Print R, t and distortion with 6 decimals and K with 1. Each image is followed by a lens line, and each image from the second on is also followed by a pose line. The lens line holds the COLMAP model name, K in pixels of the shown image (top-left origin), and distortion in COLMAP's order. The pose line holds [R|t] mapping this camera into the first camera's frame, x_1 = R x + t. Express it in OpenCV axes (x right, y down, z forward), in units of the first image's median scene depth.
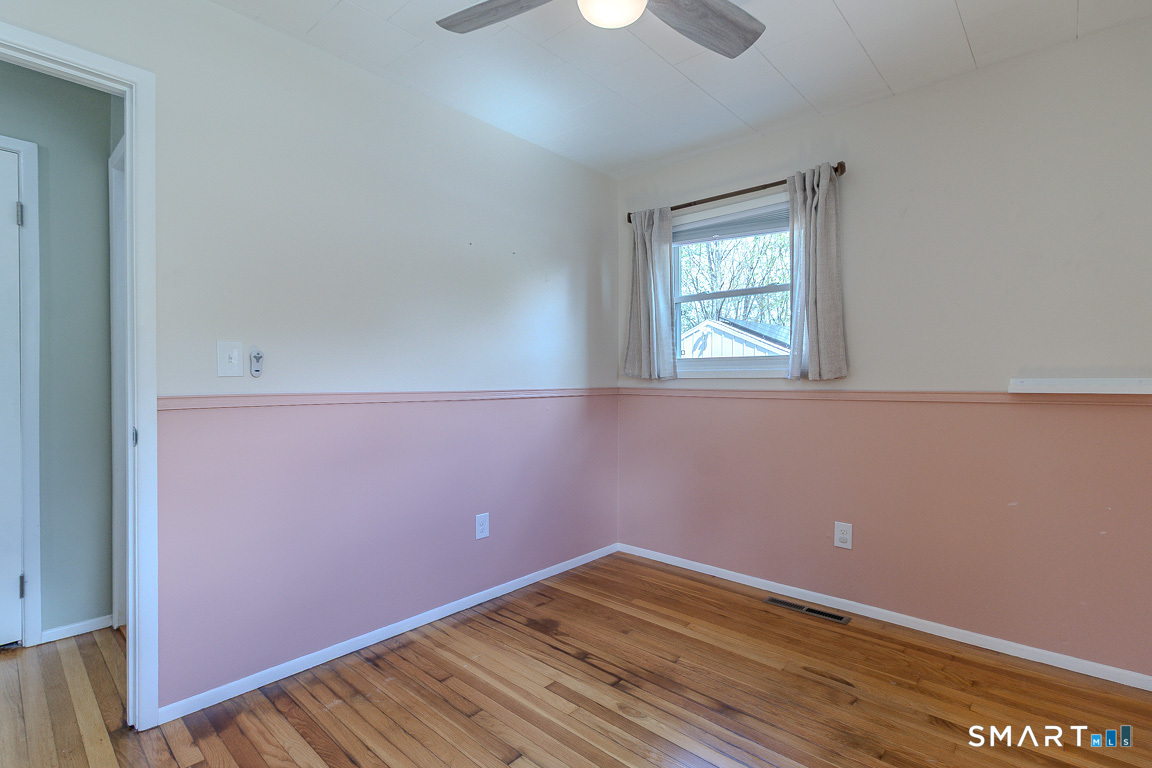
lens RADIAL K [[549.0, 0, 580.8], [0, 549.0, 386.4], [0, 0, 1]] dist [-0.000276, -0.000032]
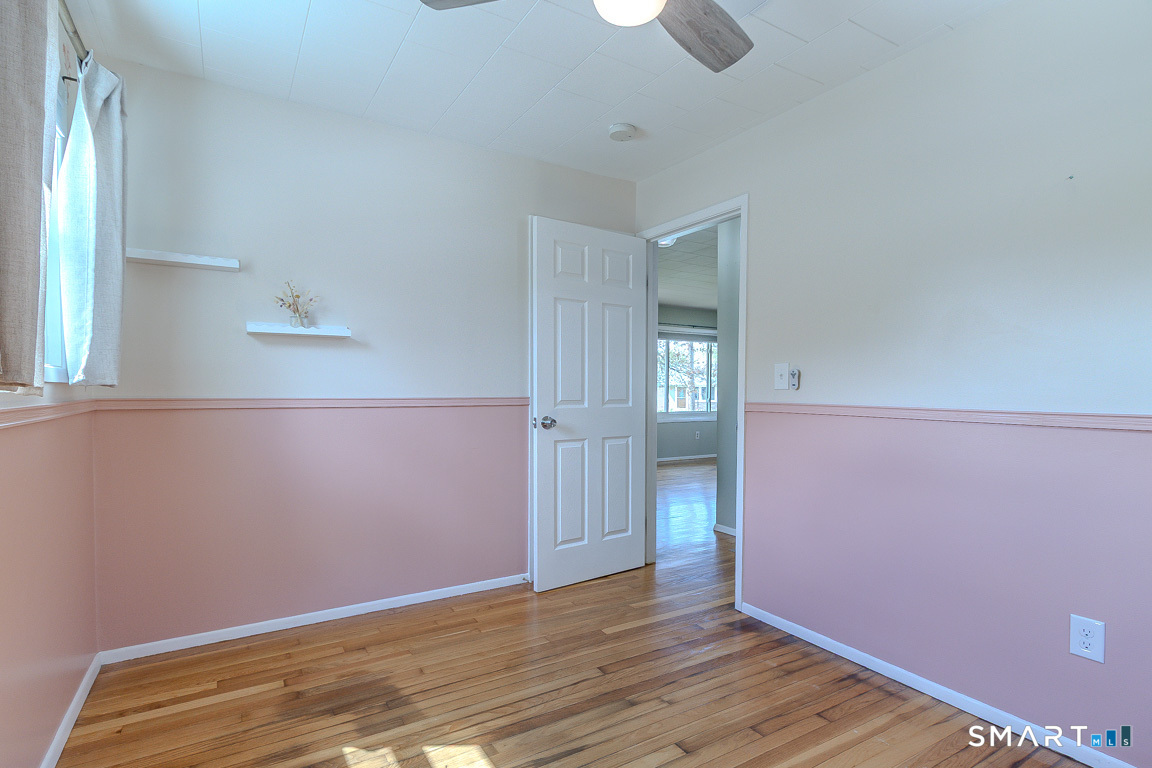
lens RADIAL K [[549.0, 0, 580.8], [0, 549.0, 386.4], [0, 0, 1]] dist [-0.000276, -0.000032]
pose [[-0.278276, -0.003641, -0.960494, 0.757156], [-0.013046, 0.999915, -0.000011, -0.018660], [0.960412, 0.012528, -0.278300, 0.859910]]
